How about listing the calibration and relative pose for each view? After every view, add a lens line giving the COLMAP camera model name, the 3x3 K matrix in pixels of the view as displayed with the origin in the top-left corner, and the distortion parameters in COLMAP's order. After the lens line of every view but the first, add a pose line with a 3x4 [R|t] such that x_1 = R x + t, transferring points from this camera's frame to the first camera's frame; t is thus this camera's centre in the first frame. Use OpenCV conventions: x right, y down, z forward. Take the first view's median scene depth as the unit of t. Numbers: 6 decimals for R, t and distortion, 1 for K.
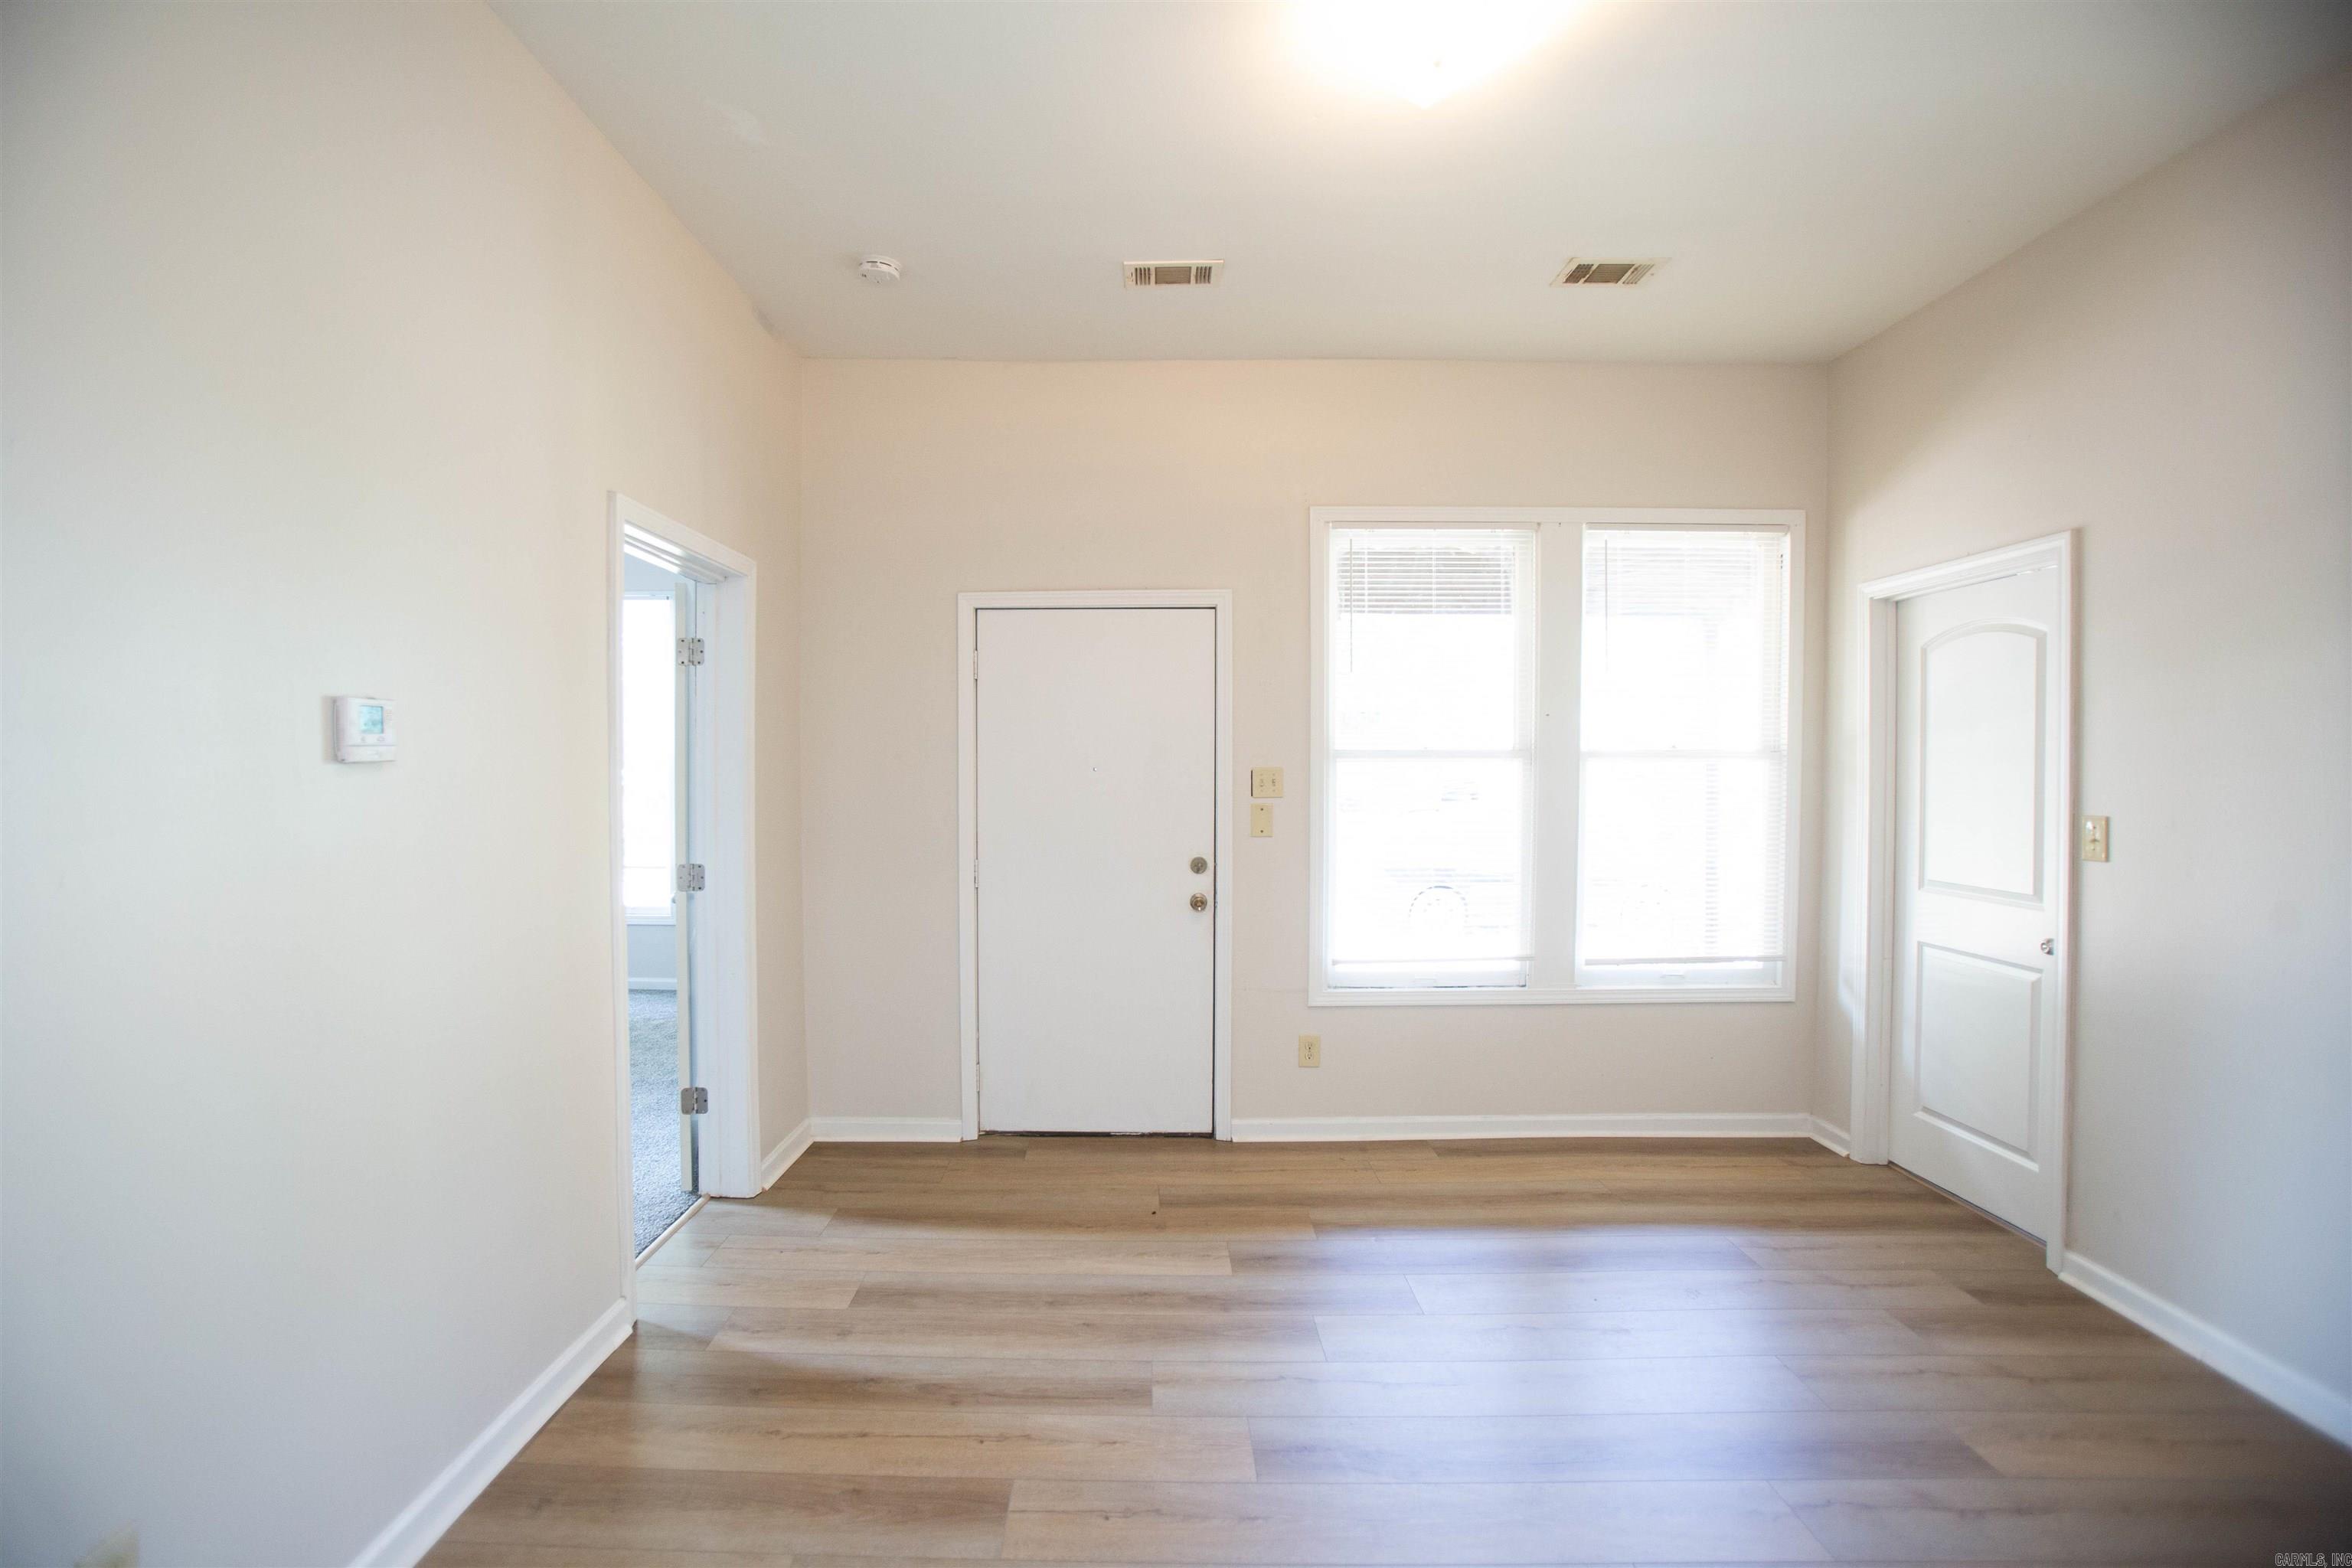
lens RADIAL K [[1109.7, 0, 1134.5], [0, 1109.7, 784.3], [0, 0, 1]] dist [-0.078320, 0.032802]
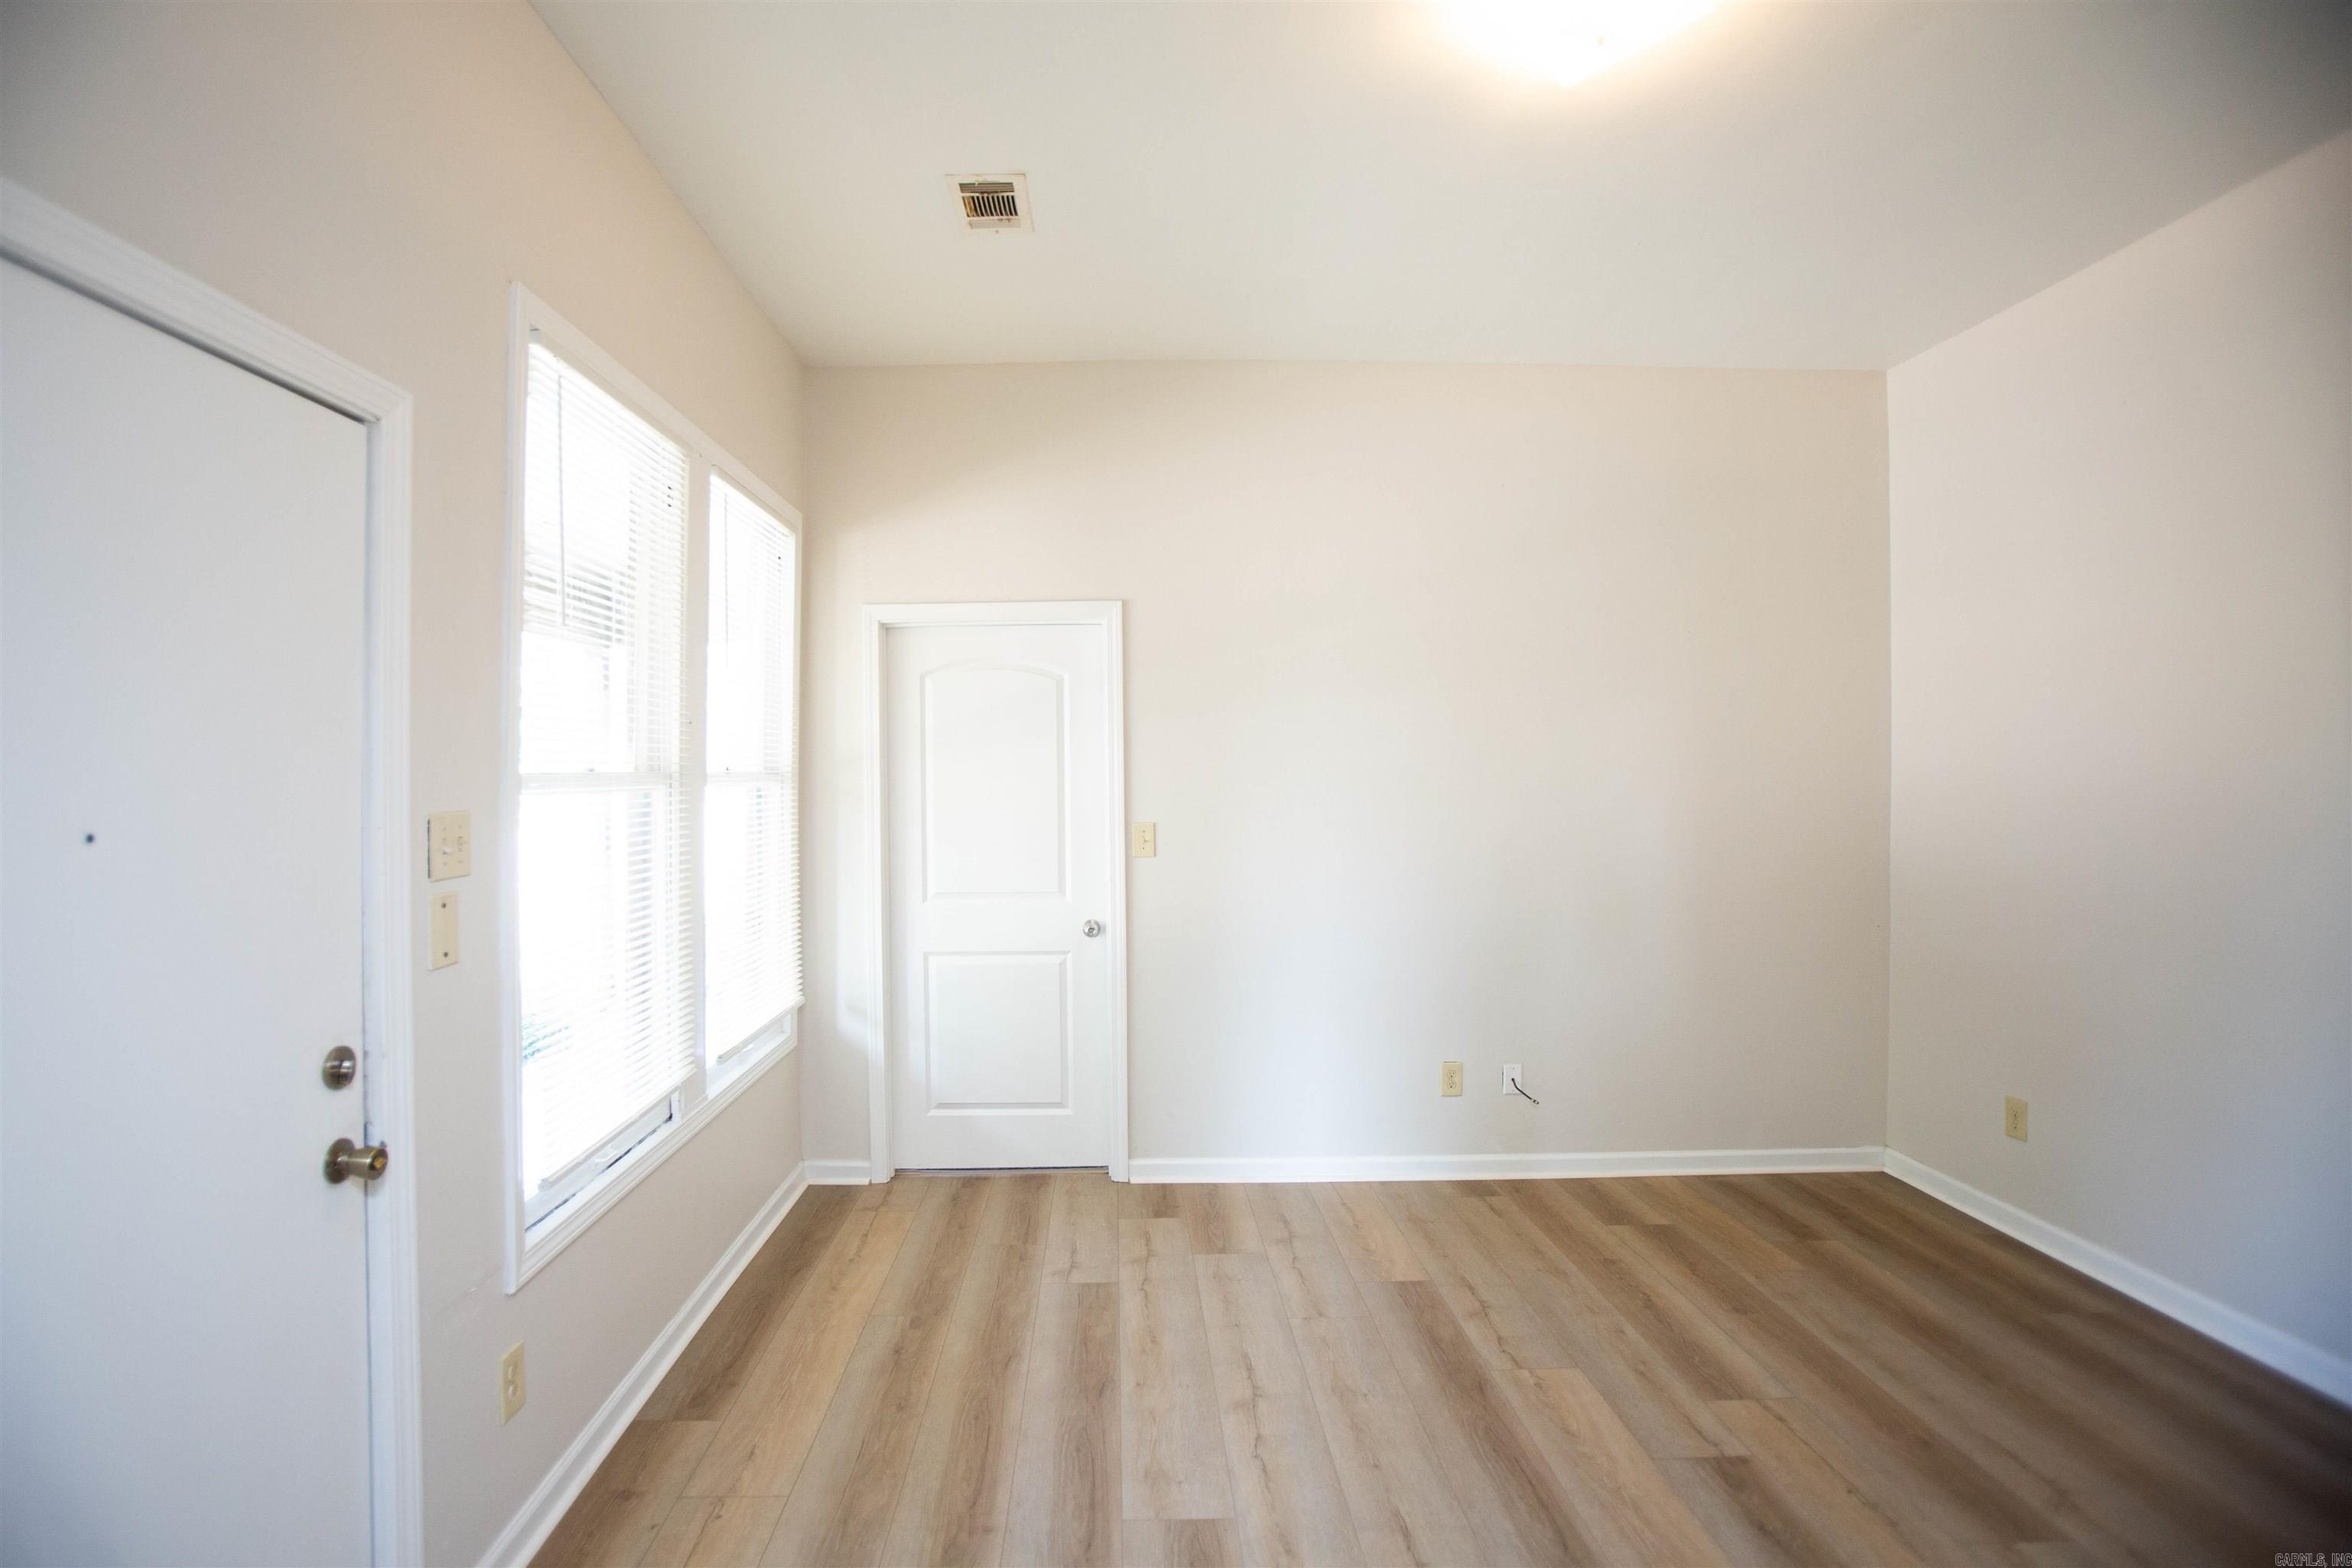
lens RADIAL K [[1109.7, 0, 1134.5], [0, 1109.7, 784.3], [0, 0, 1]] dist [-0.078320, 0.032802]
pose [[-0.029146, -0.010952, 0.999515, -0.358751], [0.027516, 0.999552, 0.011755, -0.025845], [-0.999196, 0.027845, -0.028832, 0.807247]]
